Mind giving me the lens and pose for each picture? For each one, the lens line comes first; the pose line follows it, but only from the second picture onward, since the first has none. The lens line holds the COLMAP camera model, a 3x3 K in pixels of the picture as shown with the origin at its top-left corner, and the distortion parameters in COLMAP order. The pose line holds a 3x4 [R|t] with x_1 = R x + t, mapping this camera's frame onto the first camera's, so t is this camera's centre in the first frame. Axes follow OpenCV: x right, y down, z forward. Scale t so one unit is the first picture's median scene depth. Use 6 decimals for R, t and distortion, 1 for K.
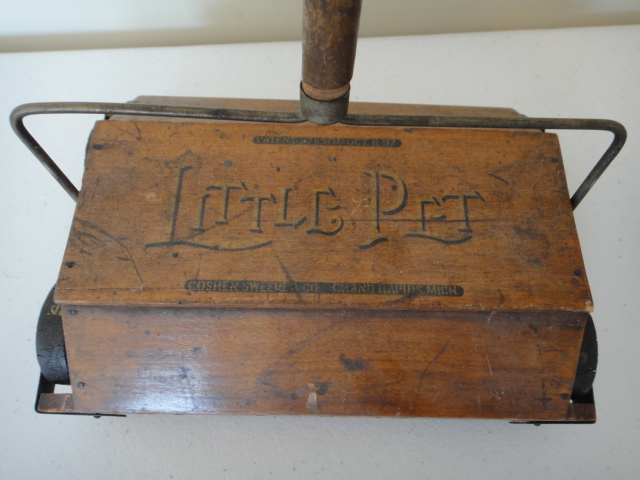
lens RADIAL K [[439.2, 0, 320.0], [0, 439.2, 240.0], [0, 0, 1]] dist [0.014574, -0.001486]
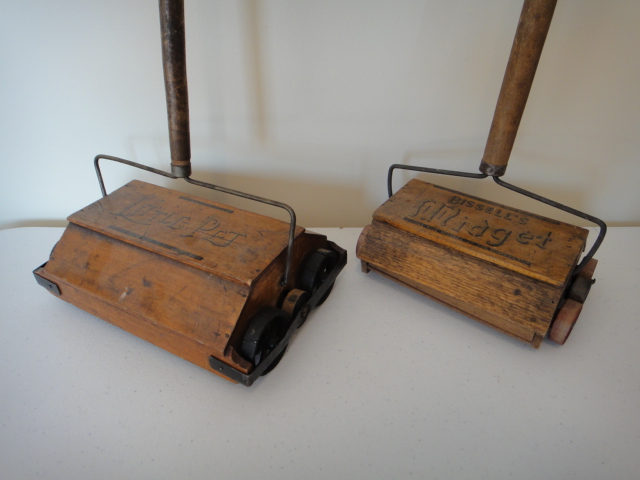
lens RADIAL K [[439.2, 0, 320.0], [0, 439.2, 240.0], [0, 0, 1]] dist [0.014574, -0.001486]
pose [[0.885197, 0.228449, -0.405261, 1.530168], [-0.410959, 0.792260, -0.451040, 0.702870], [0.218033, 0.565805, 0.795189, -0.524939]]
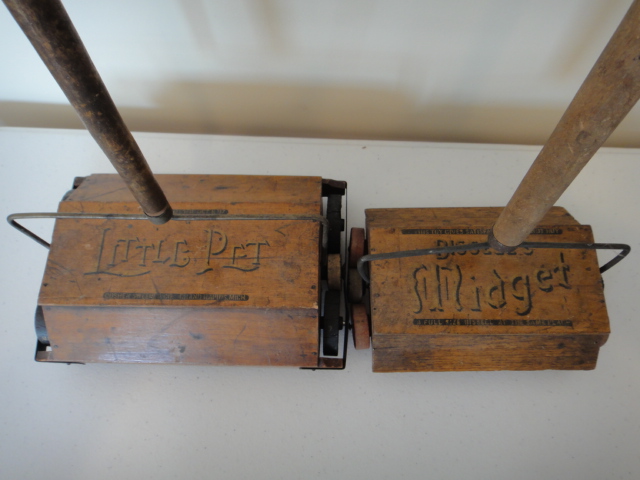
lens RADIAL K [[439.2, 0, 320.0], [0, 439.2, 240.0], [0, 0, 1]] dist [0.014574, -0.001486]
pose [[0.997887, -0.010623, -0.064094, 0.712515], [0.014654, 0.997921, 0.062760, -0.229438], [0.063294, -0.063566, 0.995968, -0.783507]]
